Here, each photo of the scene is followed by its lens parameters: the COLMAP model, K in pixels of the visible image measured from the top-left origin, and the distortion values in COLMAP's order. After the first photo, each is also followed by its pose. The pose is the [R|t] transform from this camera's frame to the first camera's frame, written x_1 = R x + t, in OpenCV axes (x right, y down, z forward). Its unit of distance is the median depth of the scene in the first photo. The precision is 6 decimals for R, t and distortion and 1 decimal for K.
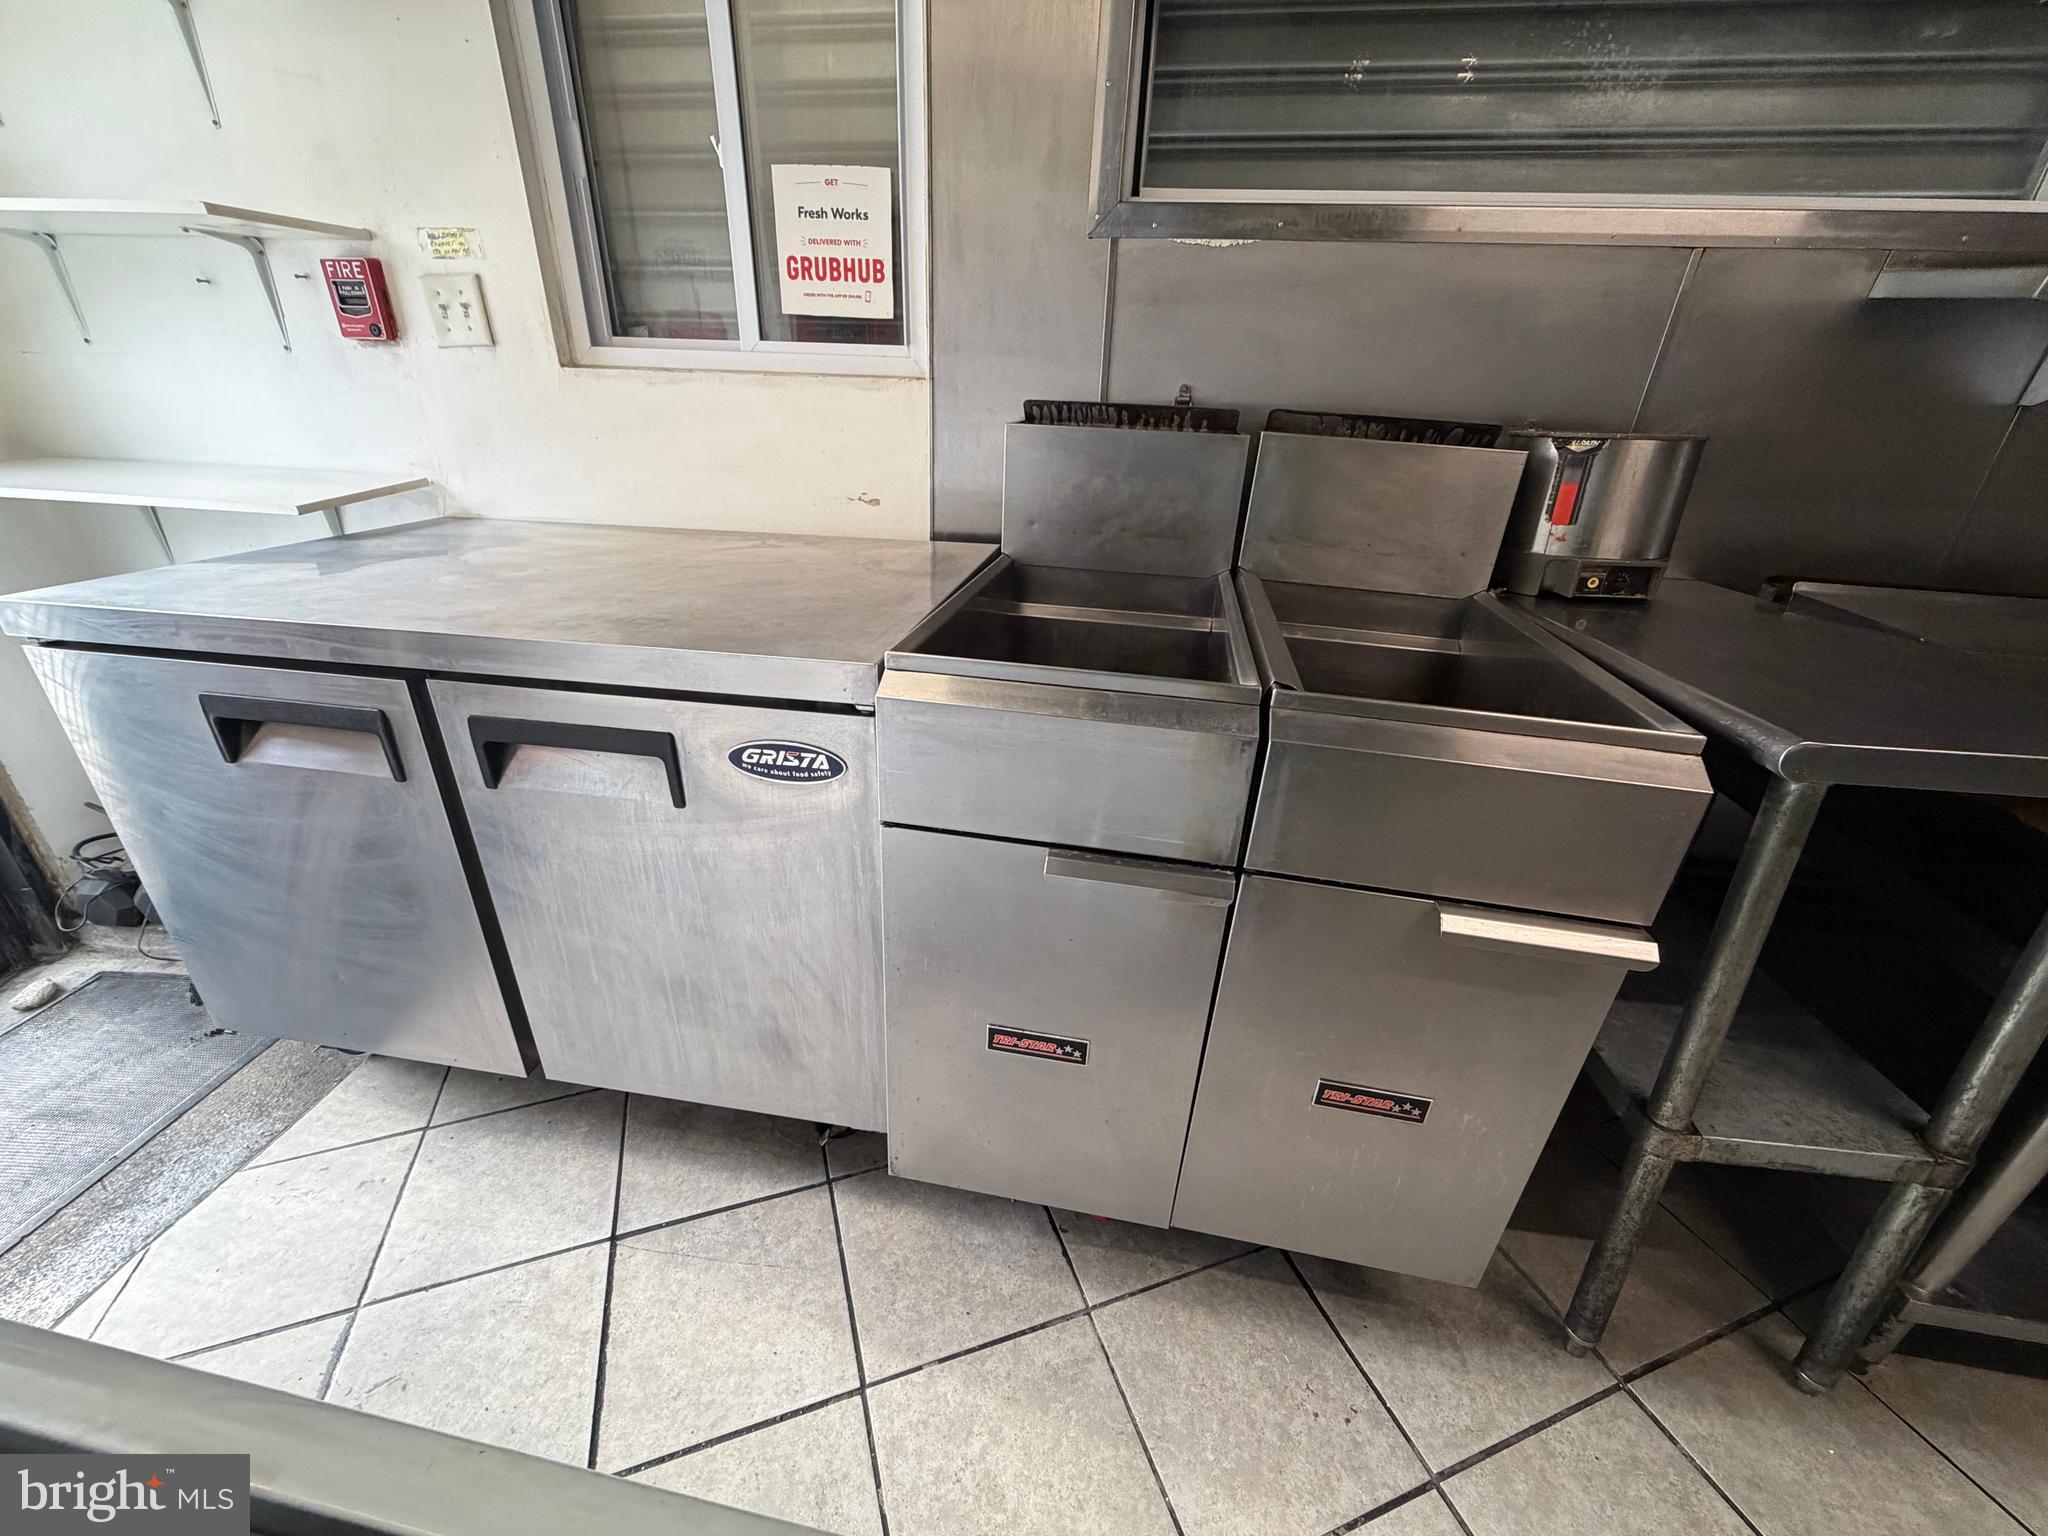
lens RADIAL K [[813.1, 0, 1020.0], [0, 813.1, 766.8], [0, 0, 1]] dist [-0.000322, 0.000170]
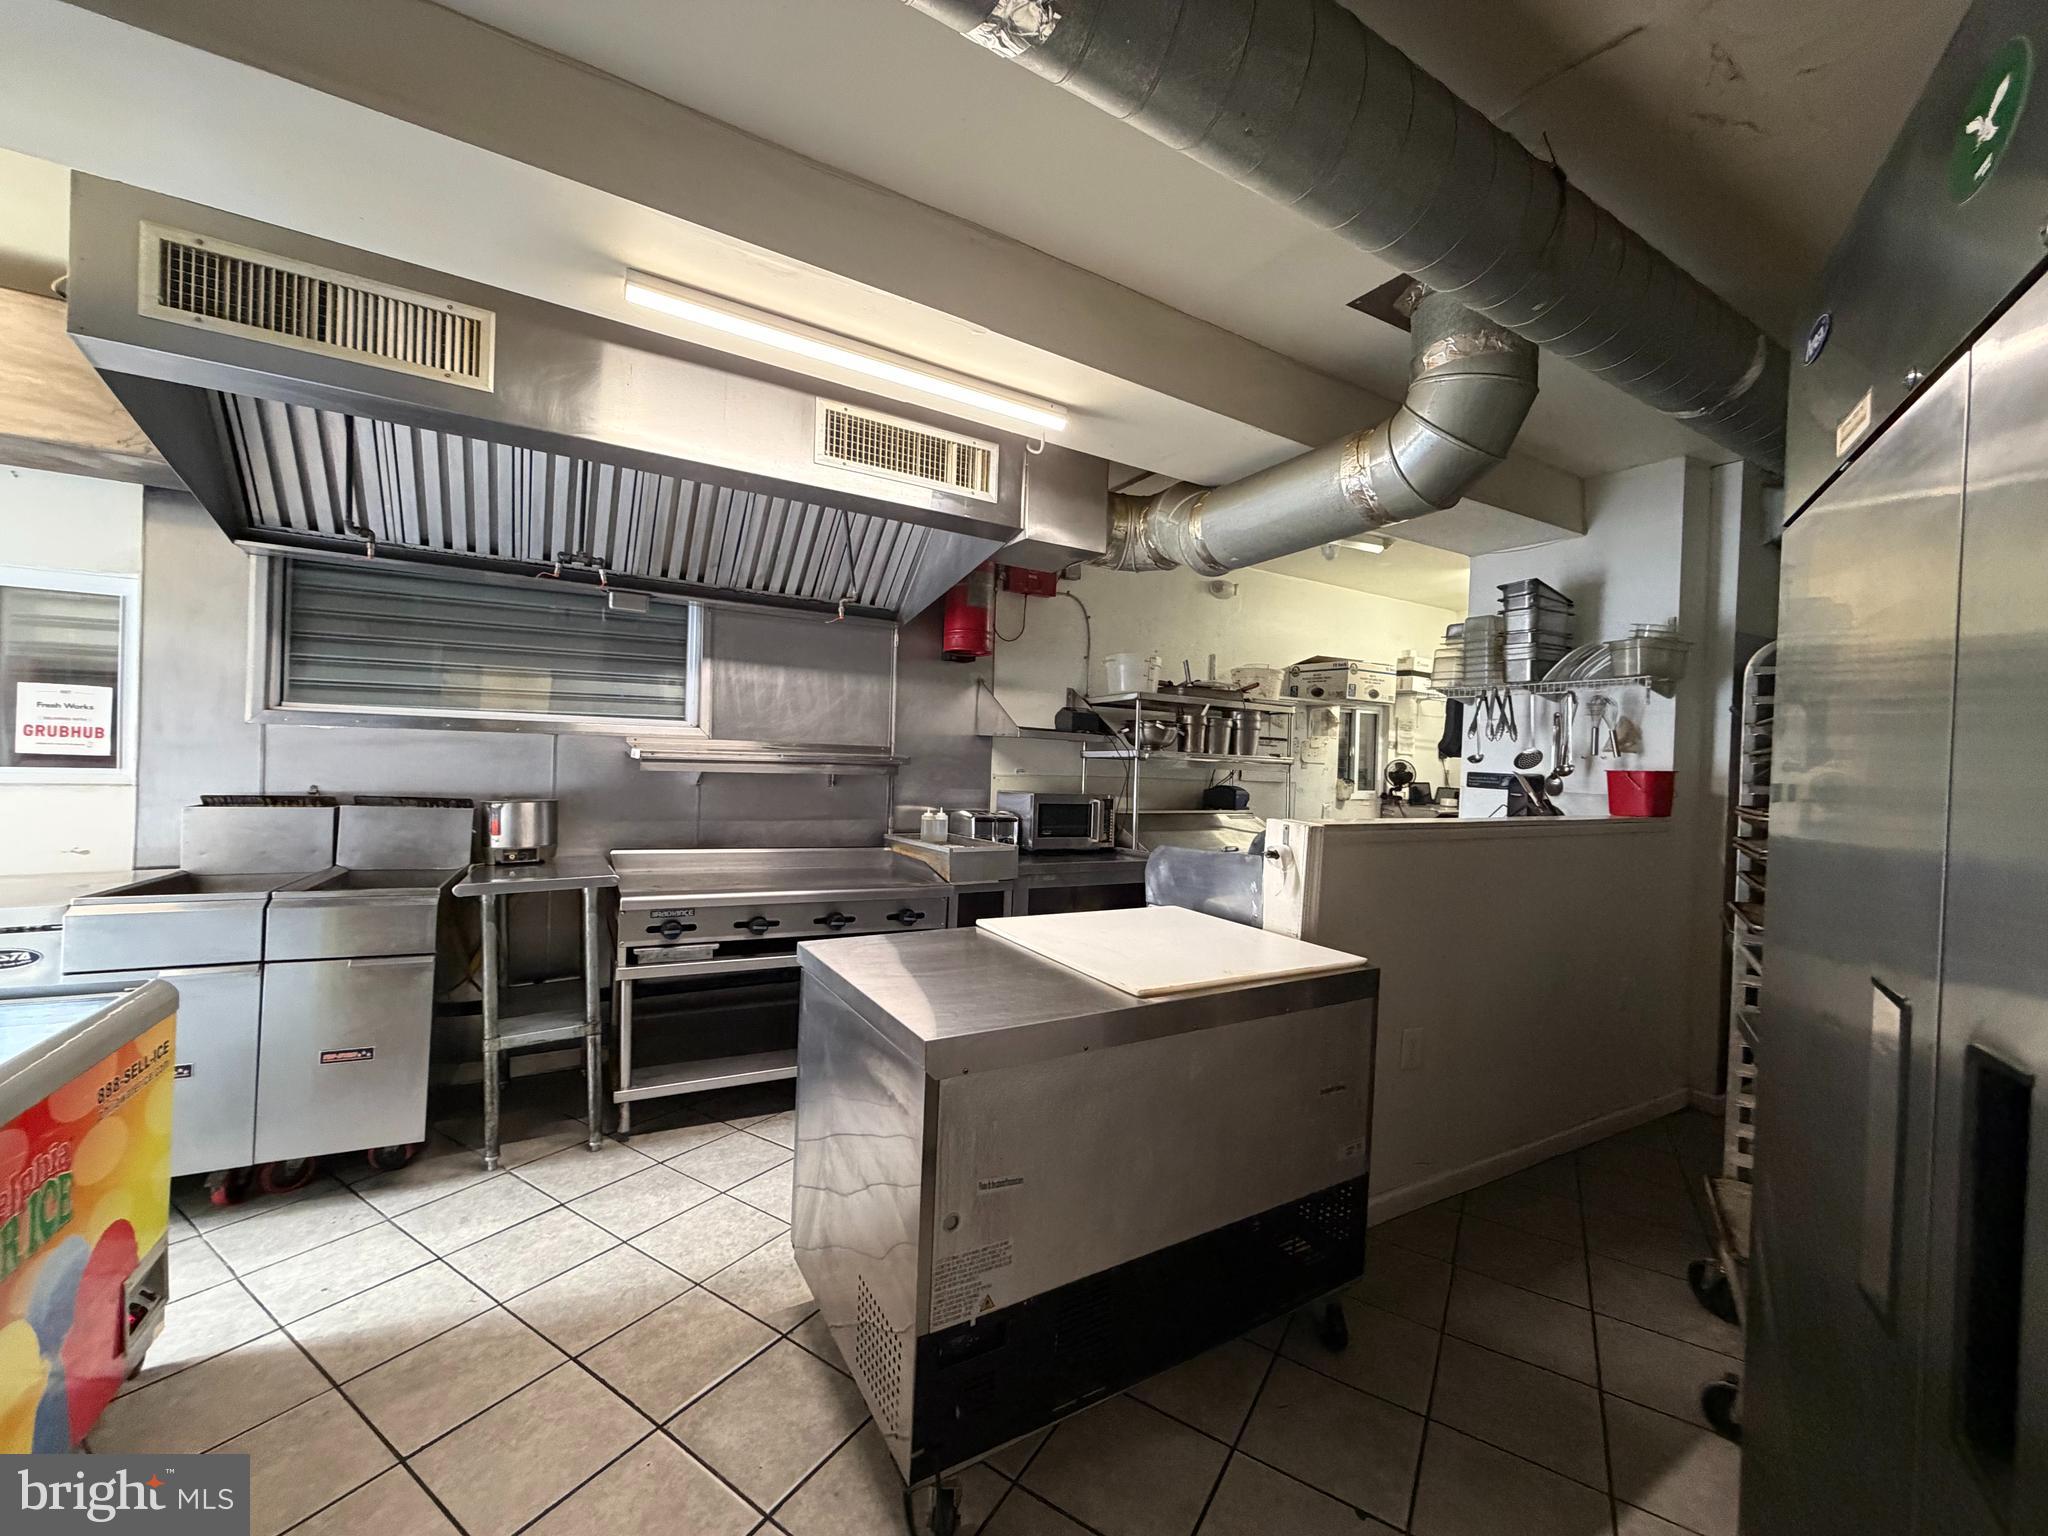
lens RADIAL K [[819.5, 0, 1015.6], [0, 819.5, 767.6], [0, 0, 1]] dist [0.002014, -0.000702]
pose [[0.791065, -0.009732, 0.611655, 0.337153], [0.267501, 0.904713, -0.331568, 0.645783], [-0.550146, 0.425910, 0.718290, -1.474474]]
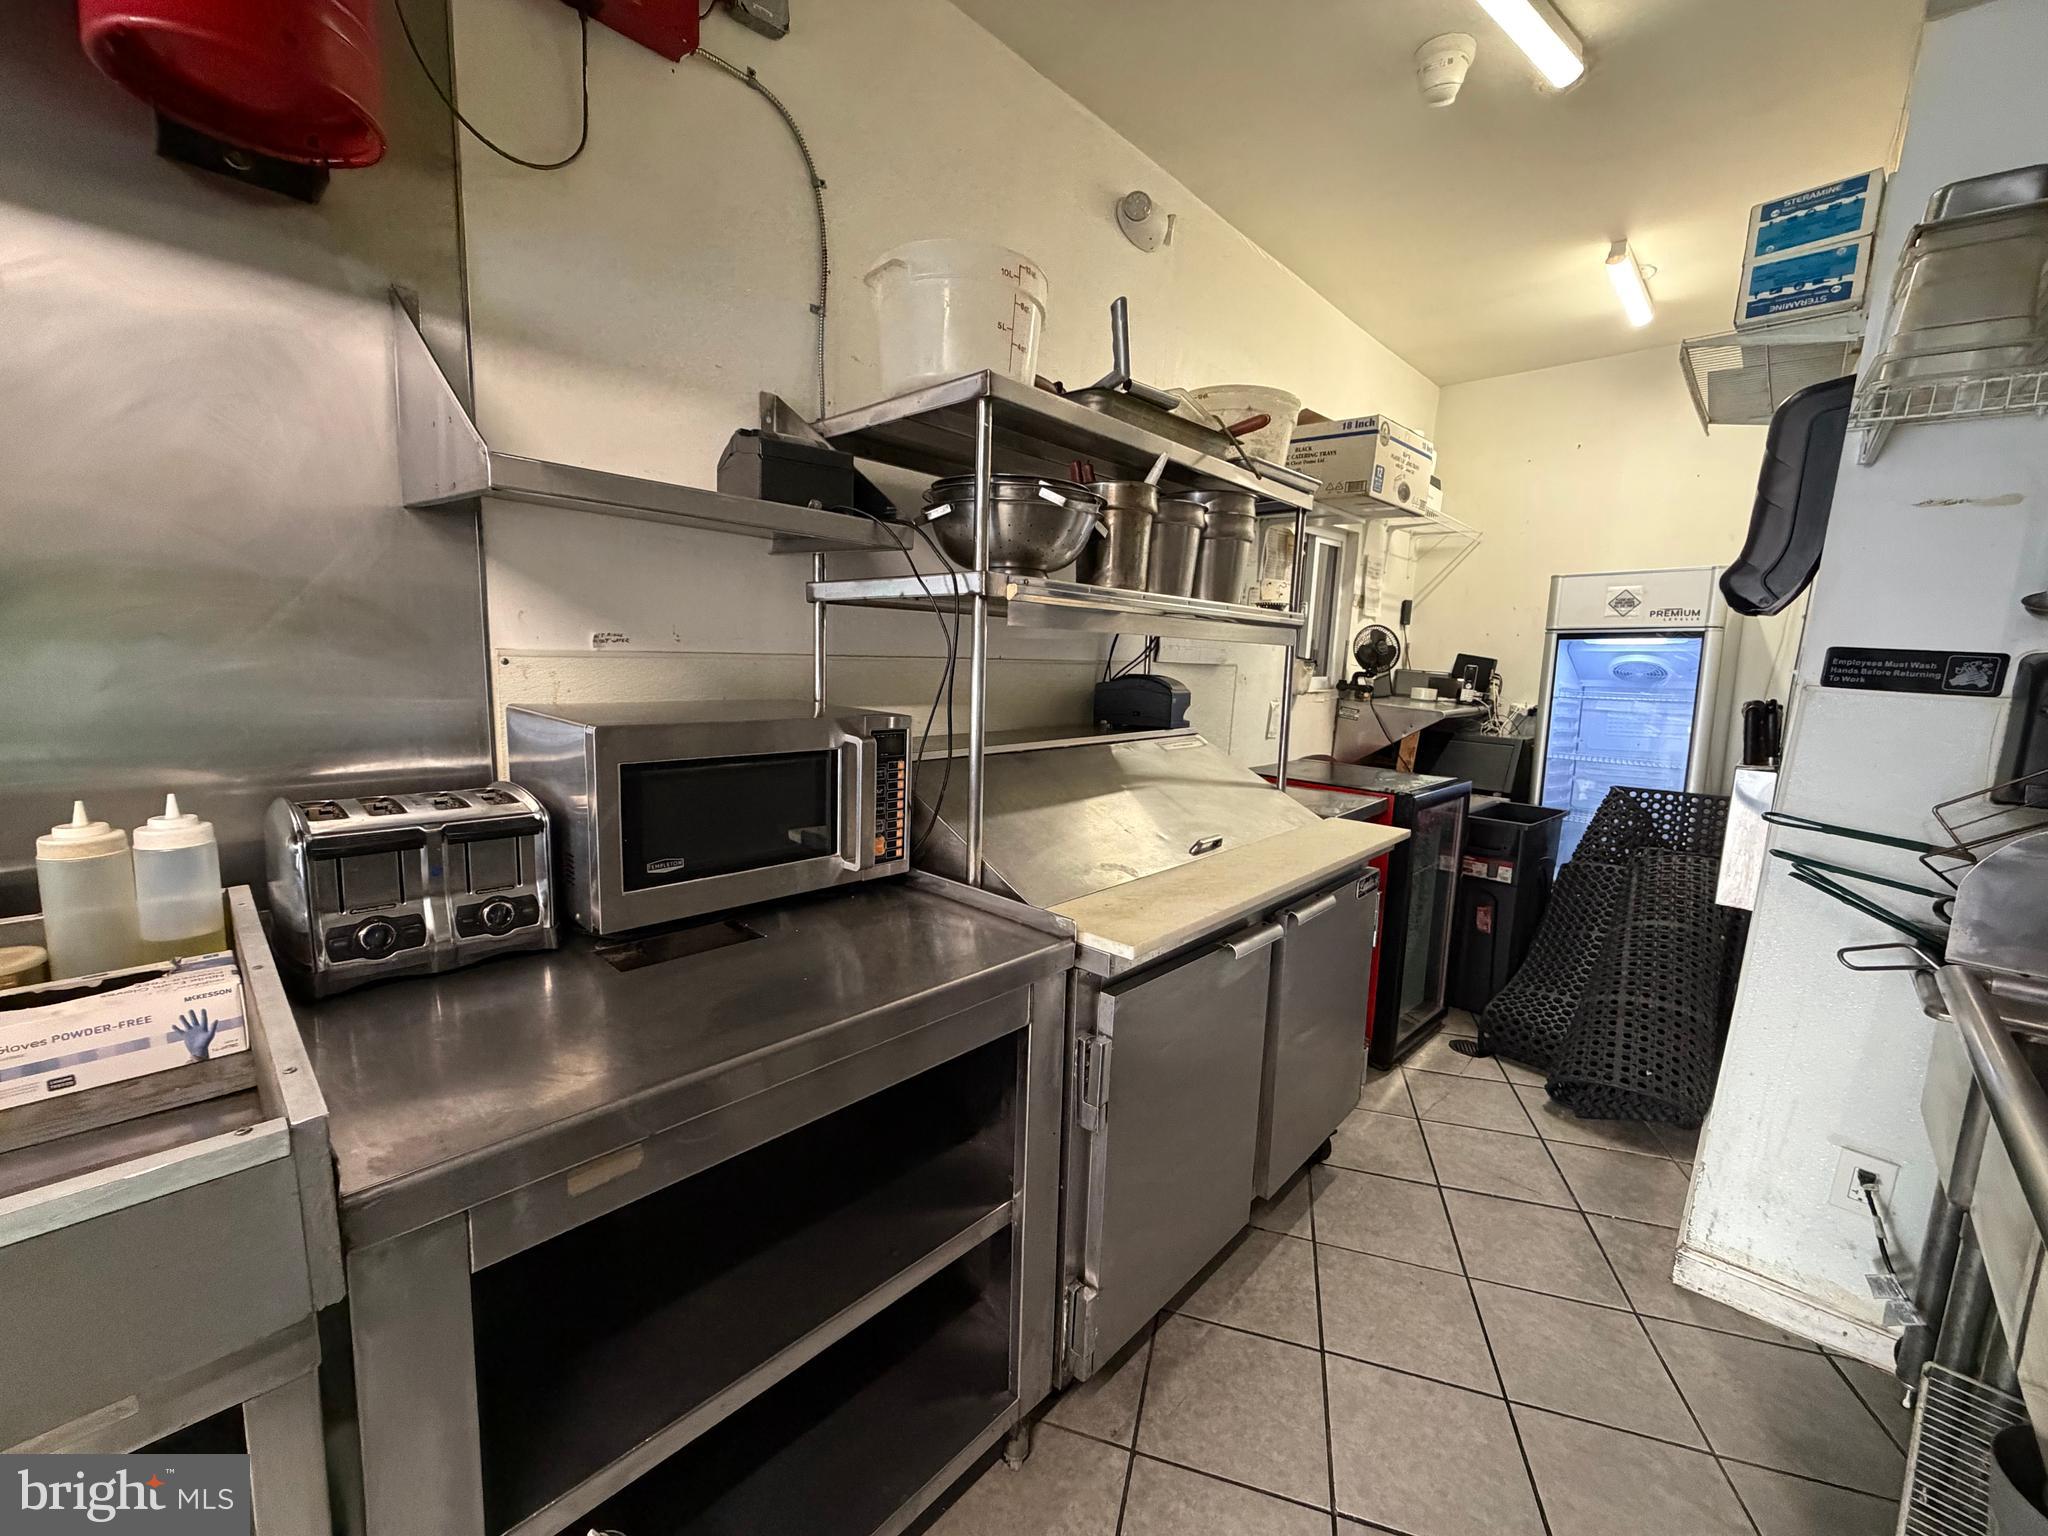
lens RADIAL K [[813.1, 0, 1020.0], [0, 813.1, 766.8], [0, 0, 1]] dist [-0.000322, 0.000170]
pose [[0.595763, -0.129959, 0.792576, 1.732344], [0.341900, 0.933980, -0.103854, 0.054724], [-0.726753, 0.332854, 0.600864, -0.160686]]
